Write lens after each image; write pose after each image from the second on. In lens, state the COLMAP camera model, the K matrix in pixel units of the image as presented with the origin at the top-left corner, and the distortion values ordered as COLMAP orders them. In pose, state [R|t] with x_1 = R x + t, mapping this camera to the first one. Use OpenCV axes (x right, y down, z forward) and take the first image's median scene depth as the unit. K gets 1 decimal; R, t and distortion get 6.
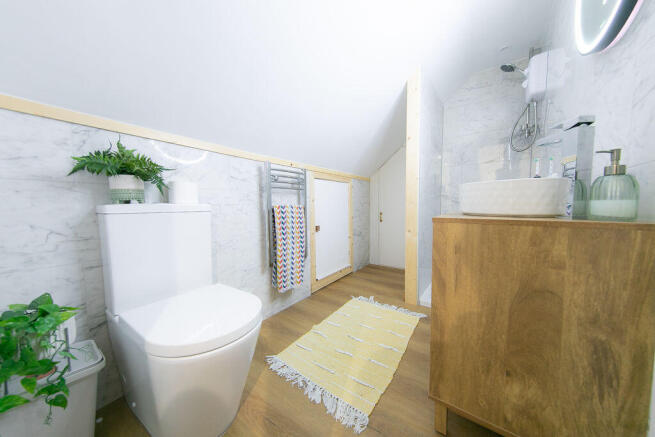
lens RADIAL K [[204.5, 0, 330.9], [0, 204.5, 219.0], [0, 0, 1]] dist [0.003860, -0.000252]
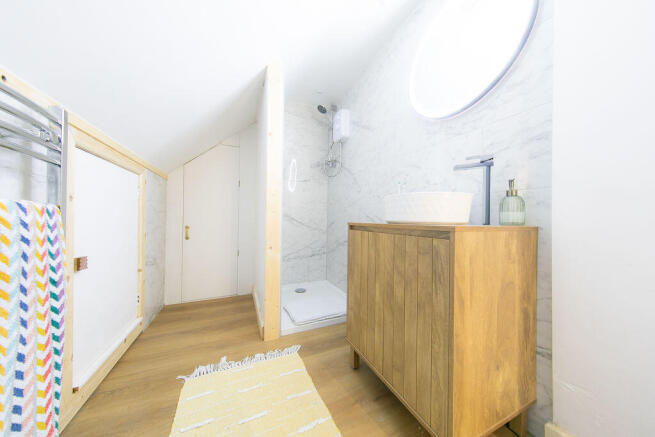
lens RADIAL K [[204.5, 0, 327.4], [0, 204.5, 218.6], [0, 0, 1]] dist [0.003860, -0.000252]
pose [[0.525202, 0.020659, 0.850727, -0.176541], [0.040245, 0.997984, -0.049080, -0.006156], [-0.850025, 0.060014, 0.523312, 0.365869]]
